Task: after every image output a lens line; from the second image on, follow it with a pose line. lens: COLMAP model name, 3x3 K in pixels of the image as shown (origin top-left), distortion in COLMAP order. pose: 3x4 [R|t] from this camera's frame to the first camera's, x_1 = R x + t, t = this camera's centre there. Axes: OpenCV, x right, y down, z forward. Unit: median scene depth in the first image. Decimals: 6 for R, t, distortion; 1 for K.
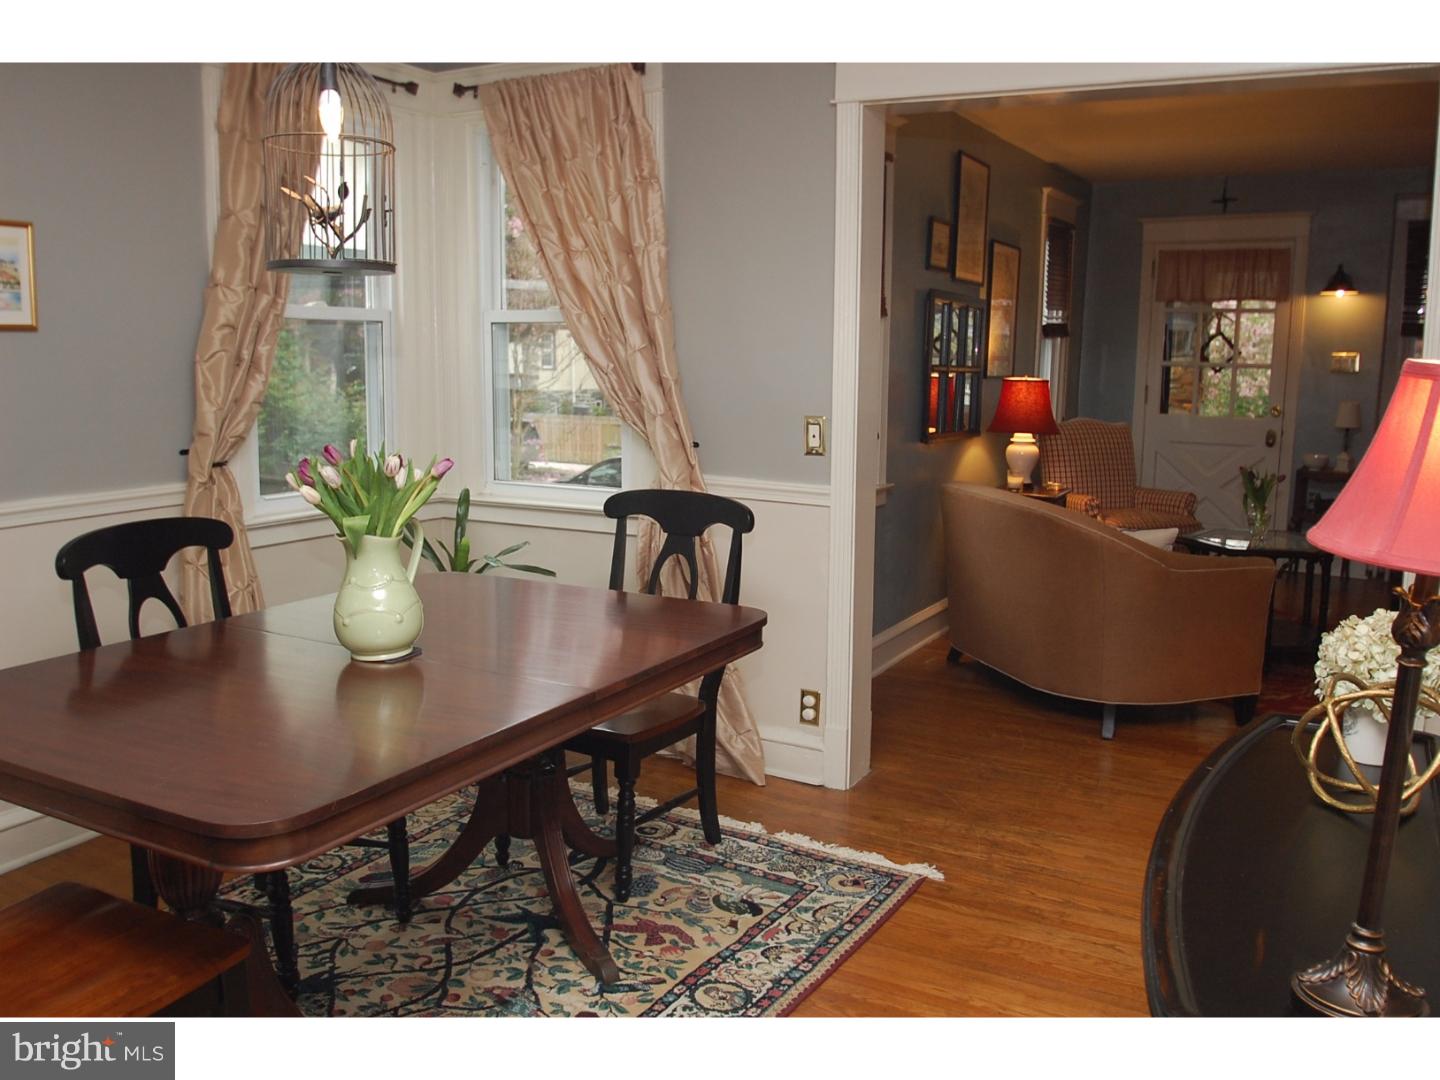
lens RADIAL K [[1247.0, 0, 723.0], [0, 1247.0, 535.5], [0, 0, 1]] dist [-0.062883, -0.004235]
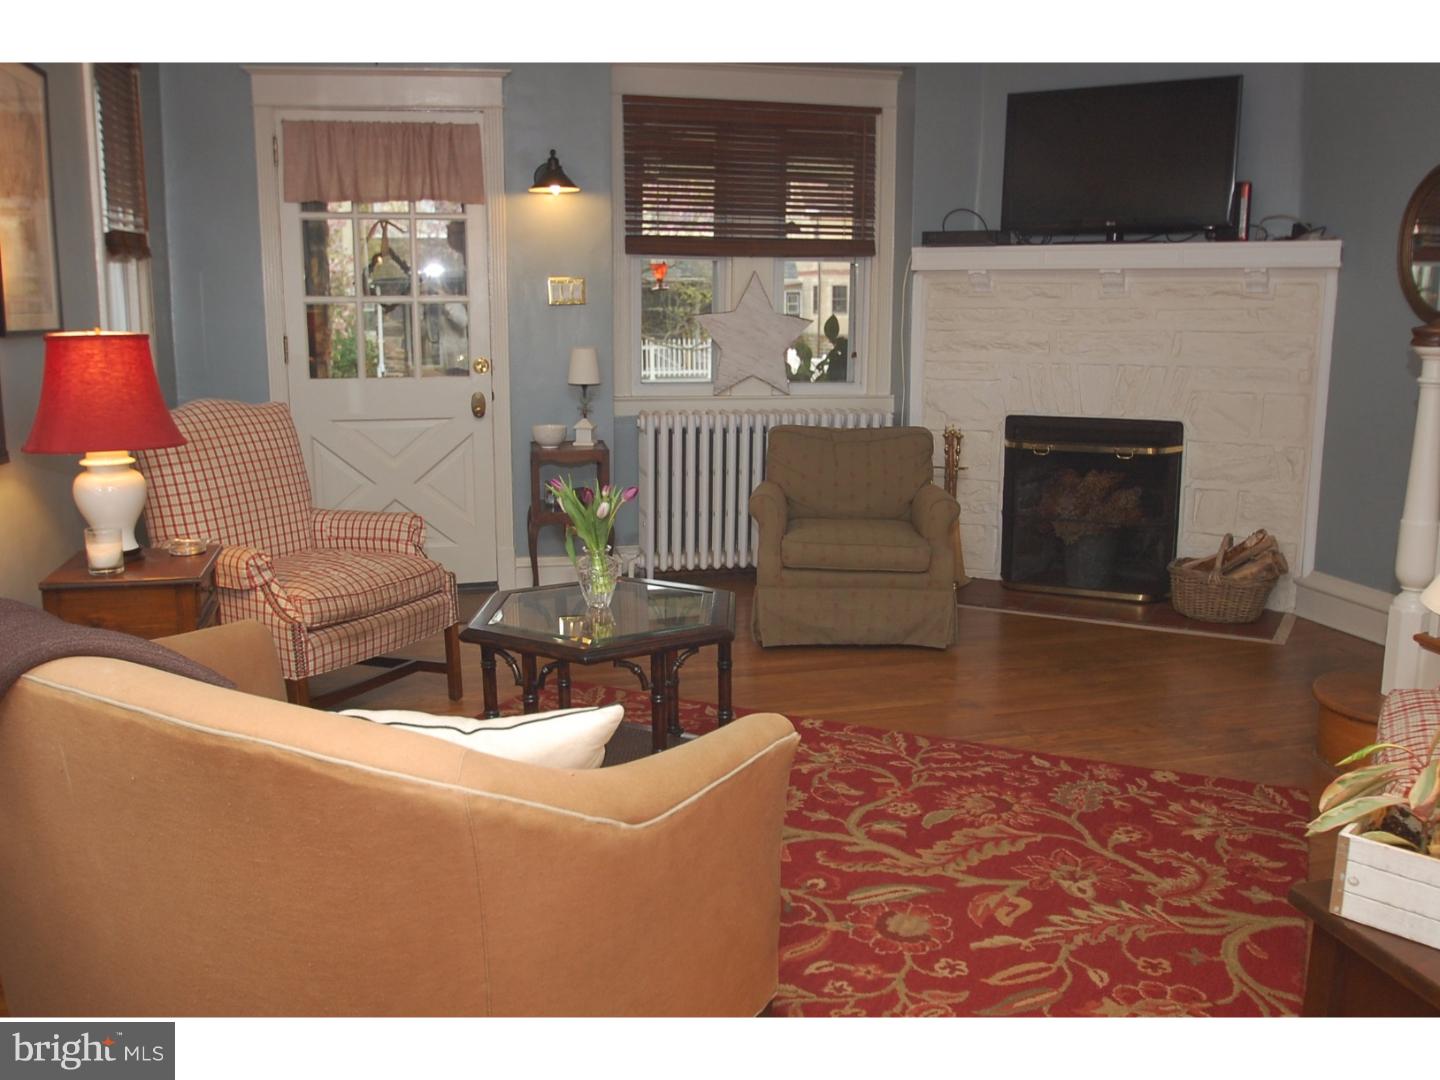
lens RADIAL K [[1274.0, 0, 720.2], [0, 1274.0, 535.9], [0, 0, 1]] dist [-0.021928, -0.001806]
pose [[0.753449, -0.131942, 0.644132, 0.081568], [0.104636, 0.991235, 0.080647, -0.051265], [-0.649127, 0.006636, 0.760651, 0.384405]]
